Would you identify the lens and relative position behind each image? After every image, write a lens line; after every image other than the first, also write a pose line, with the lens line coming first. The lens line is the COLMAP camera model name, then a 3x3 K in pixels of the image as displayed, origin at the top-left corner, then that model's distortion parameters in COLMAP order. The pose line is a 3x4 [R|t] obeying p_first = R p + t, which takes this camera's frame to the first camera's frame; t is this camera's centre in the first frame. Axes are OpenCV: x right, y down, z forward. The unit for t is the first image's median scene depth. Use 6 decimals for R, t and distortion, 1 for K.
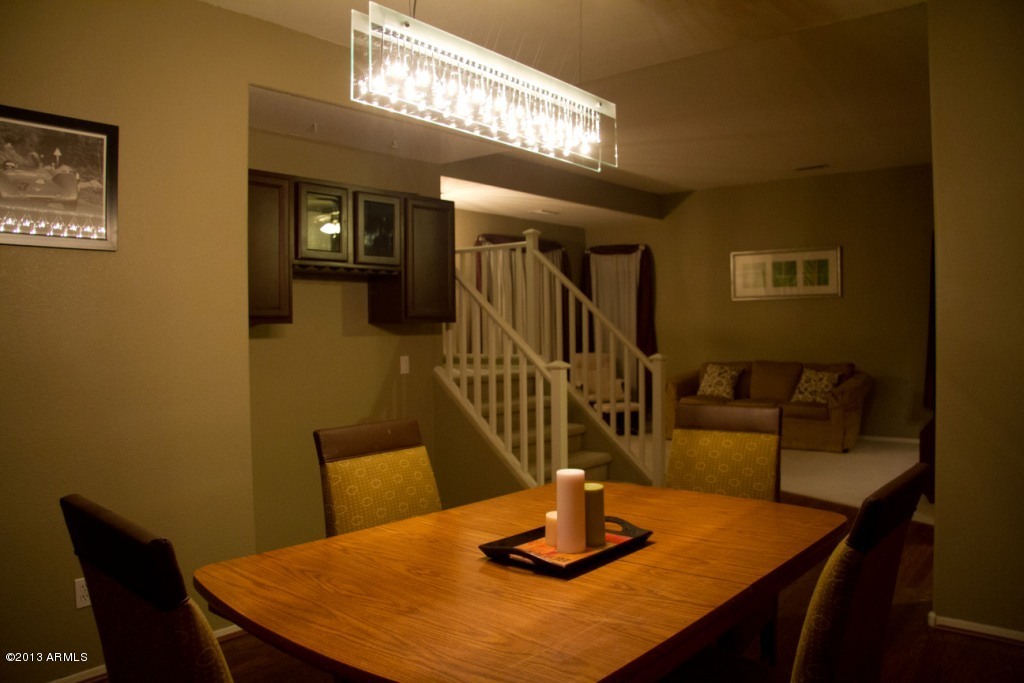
lens RADIAL K [[766.2, 0, 512.0], [0, 766.2, 341.5], [0, 0, 1]] dist [-0.116129, 0.004944]
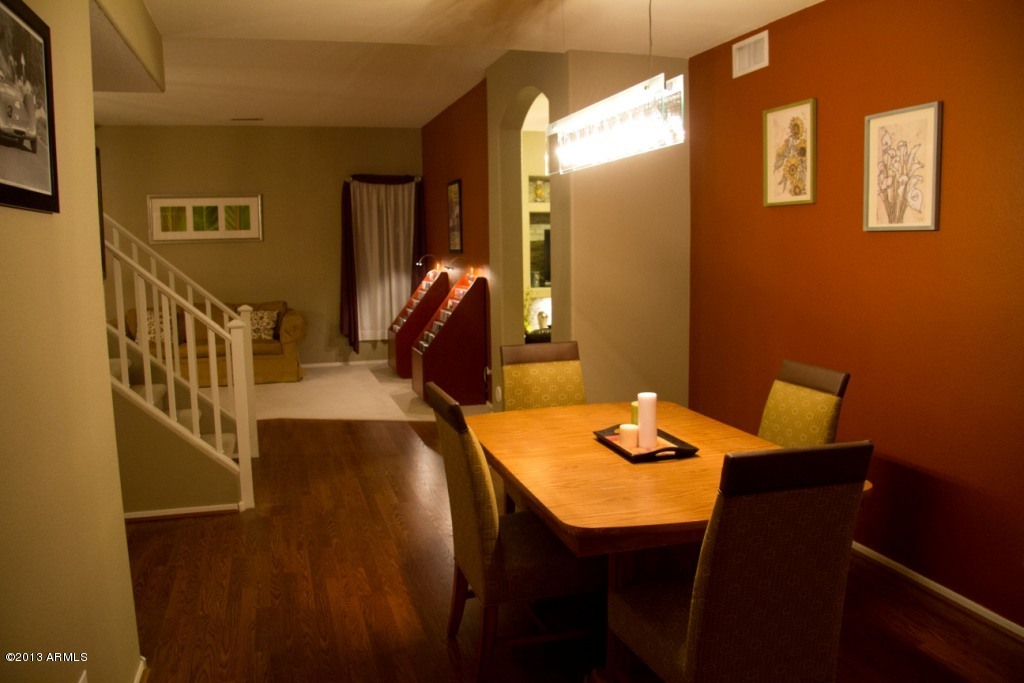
lens RADIAL K [[766.2, 0, 512.0], [0, 766.2, 341.5], [0, 0, 1]] dist [-0.116129, 0.004944]
pose [[0.553089, -0.099269, 0.827187, -0.300114], [0.022065, 0.994273, 0.104566, -0.022313], [-0.832830, -0.039582, 0.552112, 0.091078]]
